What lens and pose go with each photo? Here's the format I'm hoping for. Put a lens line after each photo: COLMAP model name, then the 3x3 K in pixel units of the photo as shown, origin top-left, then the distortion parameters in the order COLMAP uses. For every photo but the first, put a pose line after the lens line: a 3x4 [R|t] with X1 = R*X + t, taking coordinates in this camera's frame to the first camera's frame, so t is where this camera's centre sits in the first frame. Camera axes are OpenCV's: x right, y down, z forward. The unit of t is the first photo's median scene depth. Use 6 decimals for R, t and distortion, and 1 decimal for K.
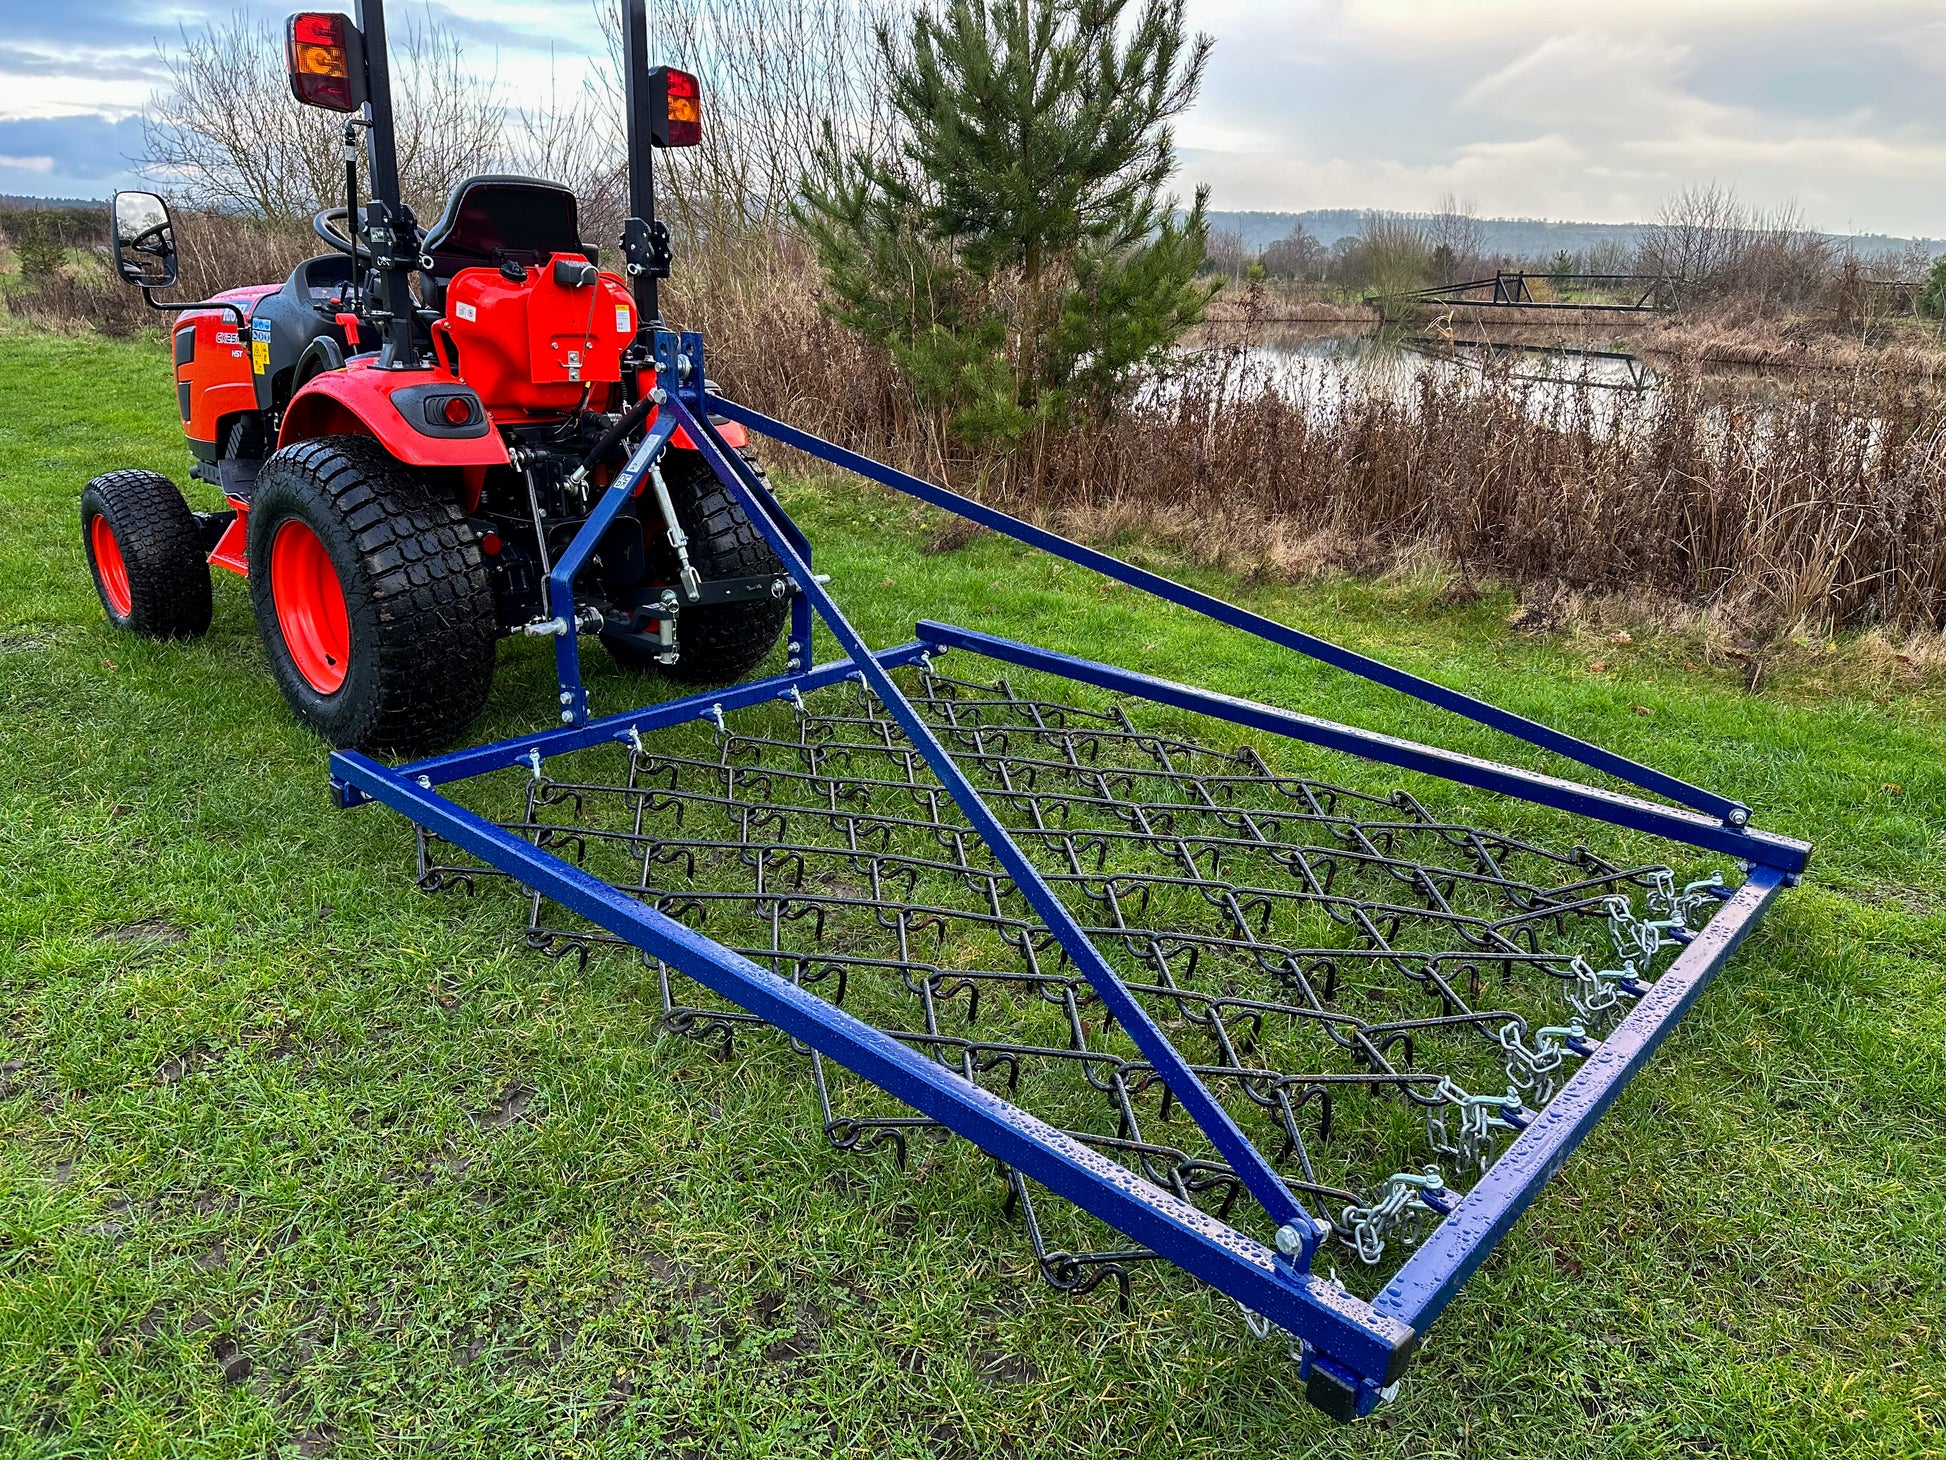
lens RADIAL K [[1416.0, 0, 961.7], [0, 1416.0, 735.8], [0, 0, 1]] dist [0.033040, -0.042206]
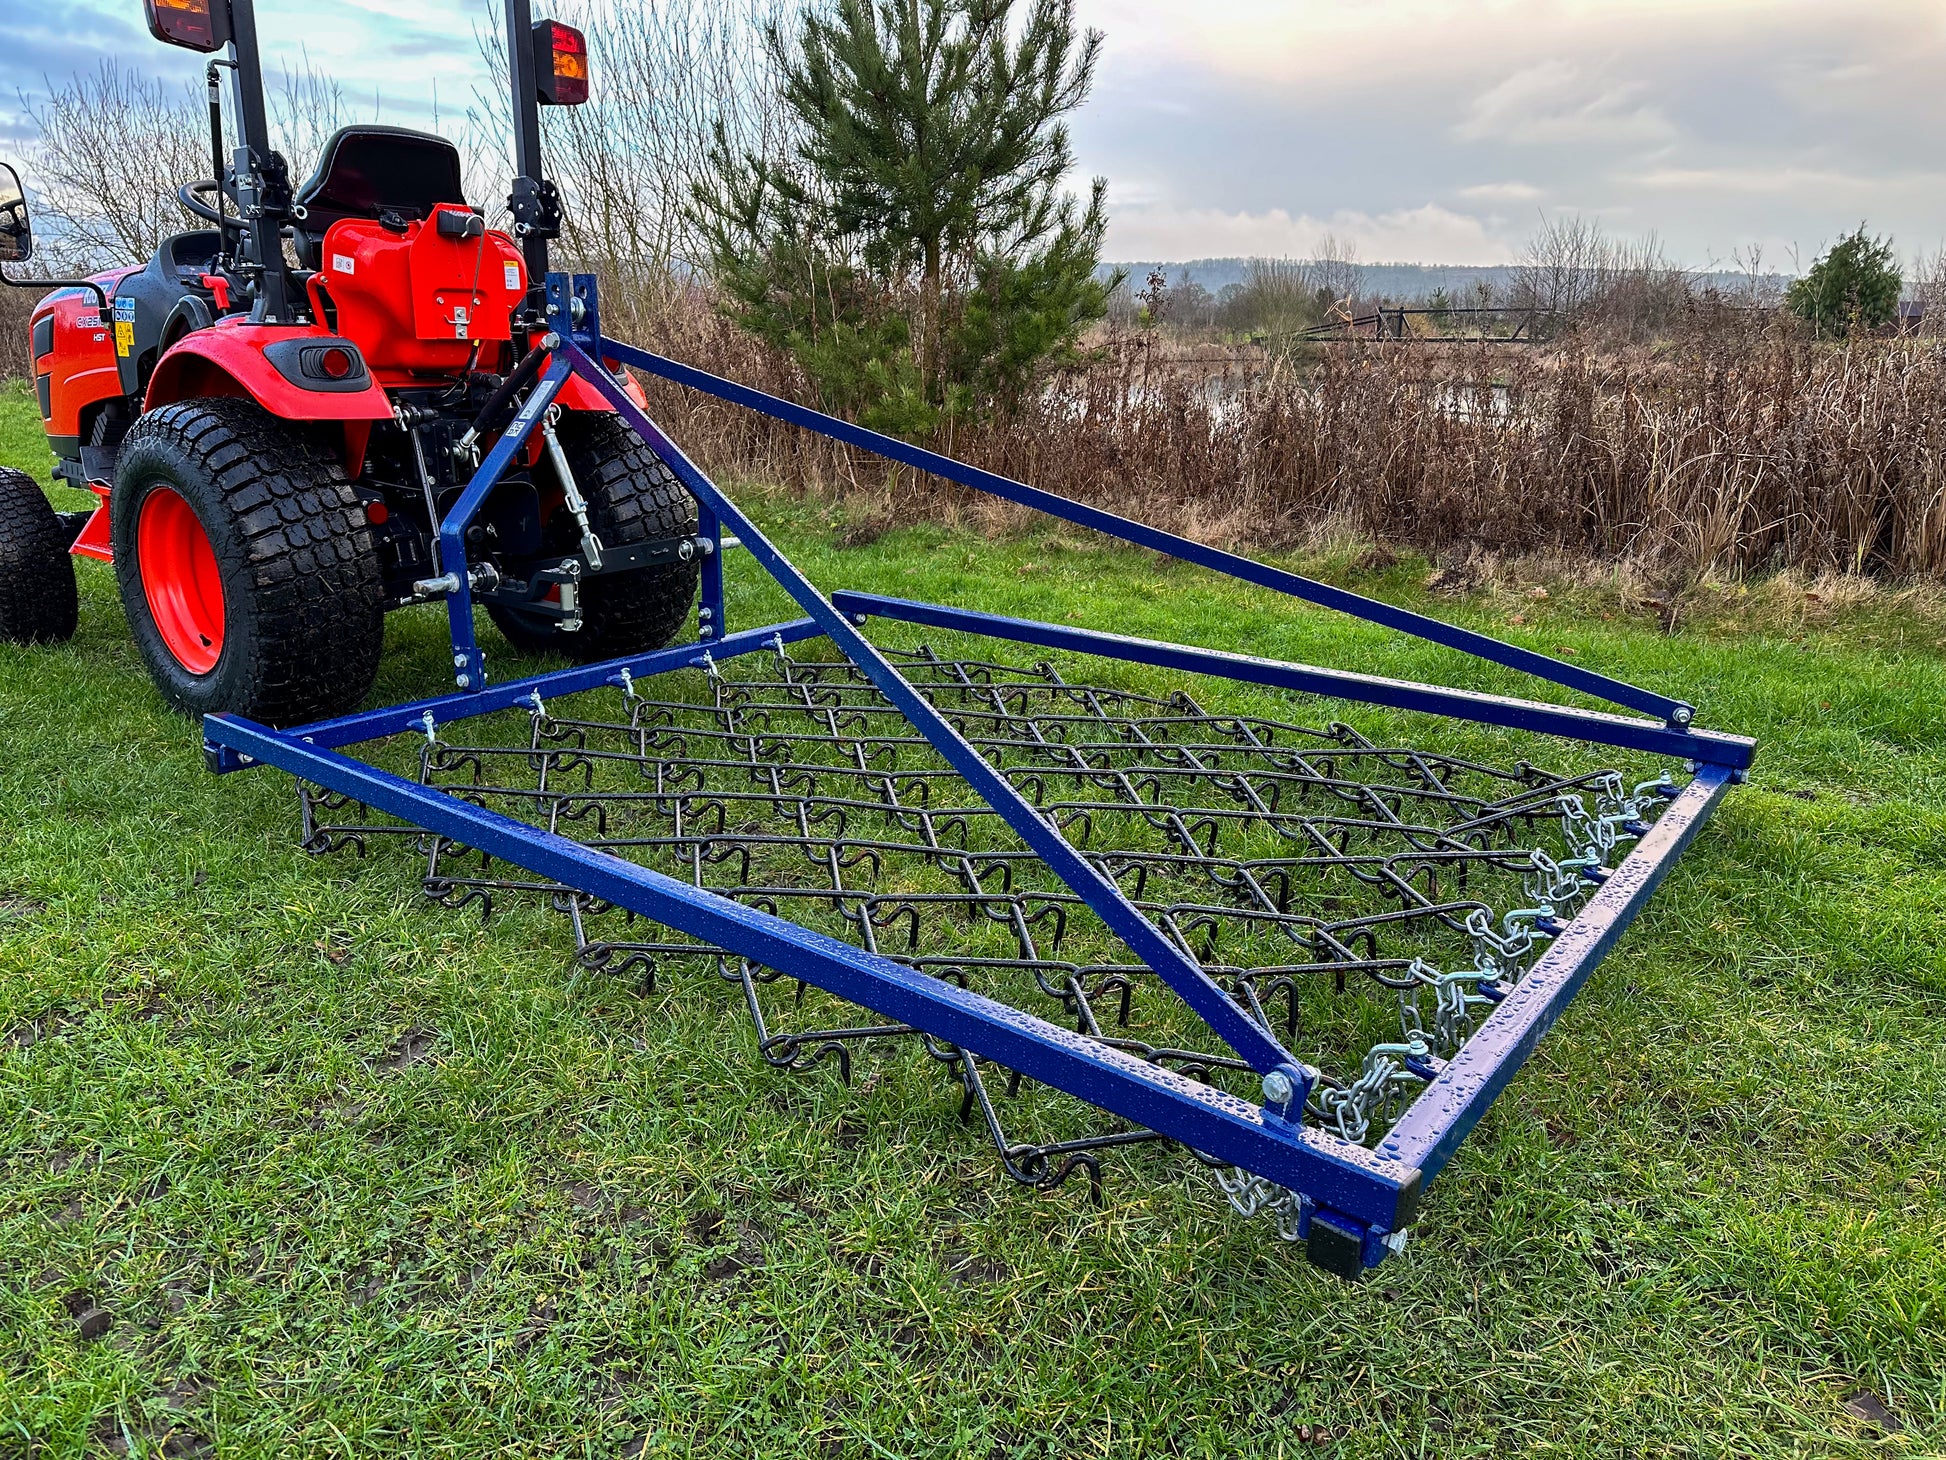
lens RADIAL K [[1416.0, 0, 961.7], [0, 1416.0, 735.8], [0, 0, 1]] dist [0.033040, -0.042206]
pose [[0.997258, -0.039853, 0.062354, -0.010435], [0.042218, 0.998420, -0.037091, 0.077070], [-0.060778, 0.039622, 0.997365, 0.046156]]
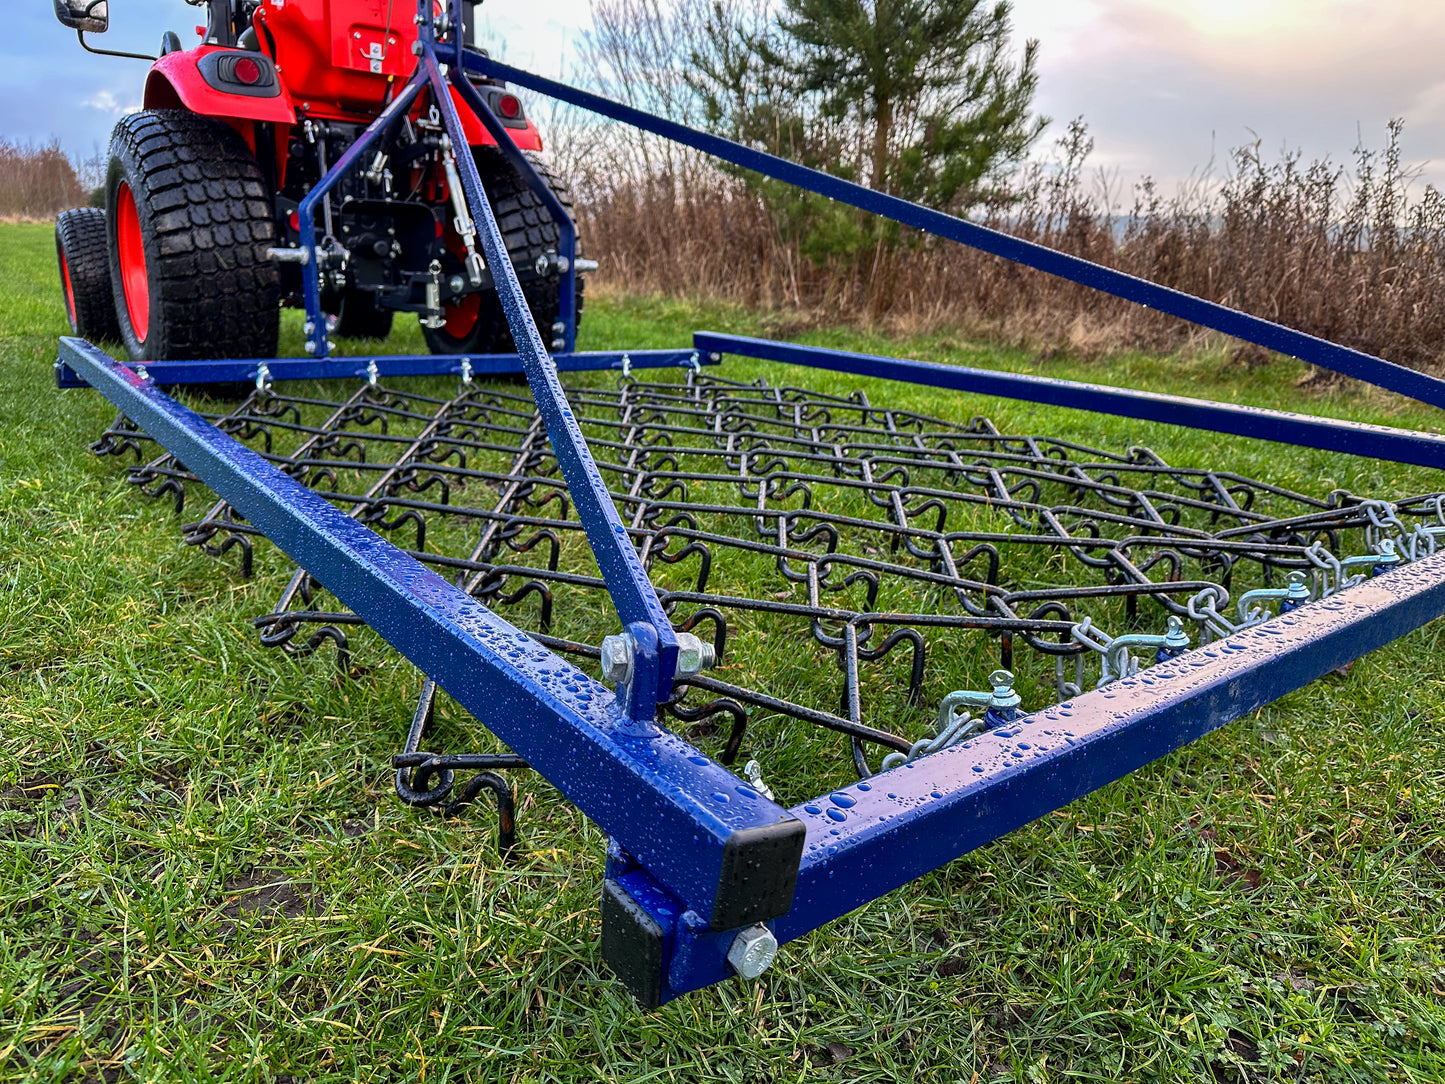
lens RADIAL K [[1060.2, 0, 708.6], [0, 1060.2, 542.8], [0, 0, 1]] dist [-0.003096, -0.004787]
pose [[0.984099, 0.061543, -0.166621, 0.163476], [-0.072103, 0.995705, -0.058080, 0.166542], [0.162330, 0.069171, 0.984309, 0.307261]]
